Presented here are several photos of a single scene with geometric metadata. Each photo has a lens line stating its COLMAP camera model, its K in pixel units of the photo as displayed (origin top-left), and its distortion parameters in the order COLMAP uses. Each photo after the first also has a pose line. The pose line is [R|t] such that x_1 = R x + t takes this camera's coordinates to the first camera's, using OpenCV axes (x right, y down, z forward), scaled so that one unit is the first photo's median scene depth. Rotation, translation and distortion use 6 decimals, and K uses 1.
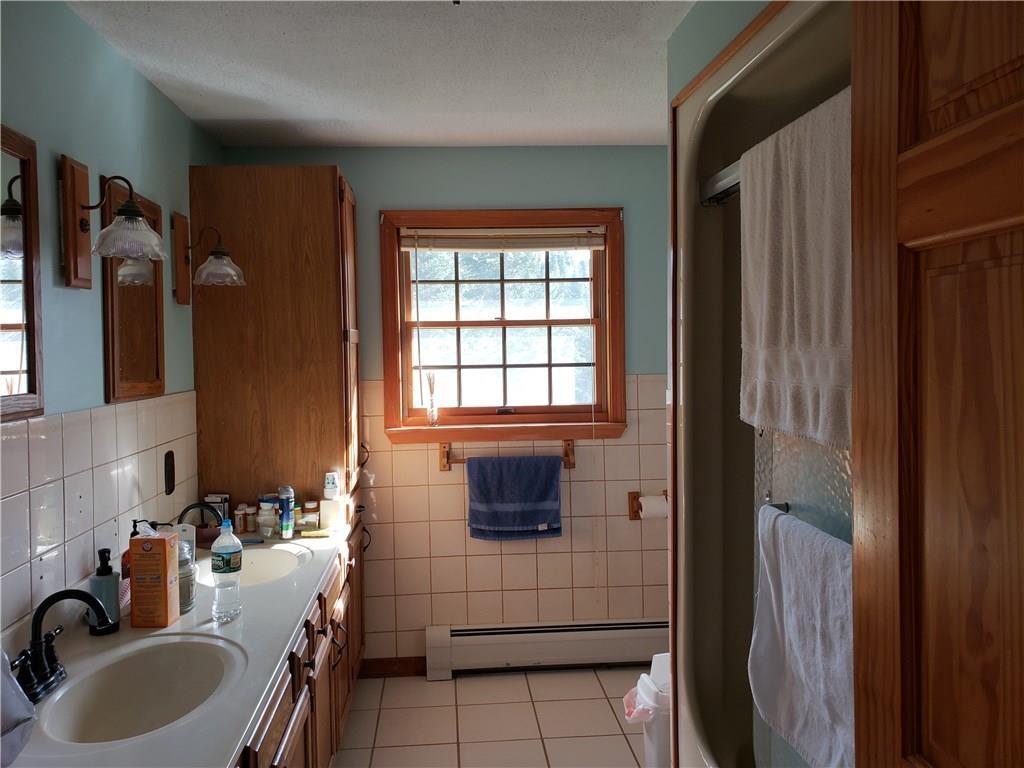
lens RADIAL K [[788.5, 0, 509.4], [0, 788.5, 398.8], [0, 0, 1]] dist [0.133969, 0.000848]
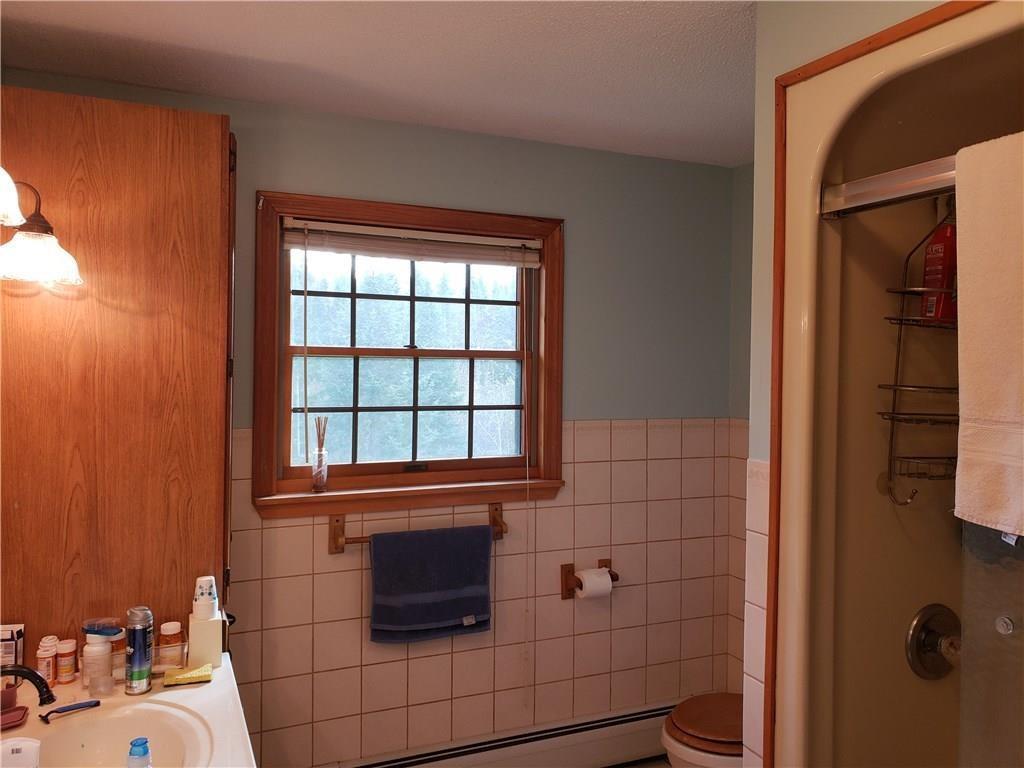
lens RADIAL K [[782.1, 0, 511.9], [0, 782.1, 377.0], [0, 0, 1]] dist [0.010816, 0.002946]
pose [[0.927977, 0.023128, 0.371920, -0.202474], [0.001480, 0.997835, -0.065744, -0.022266], [-0.372636, 0.061559, 0.925934, 0.266802]]
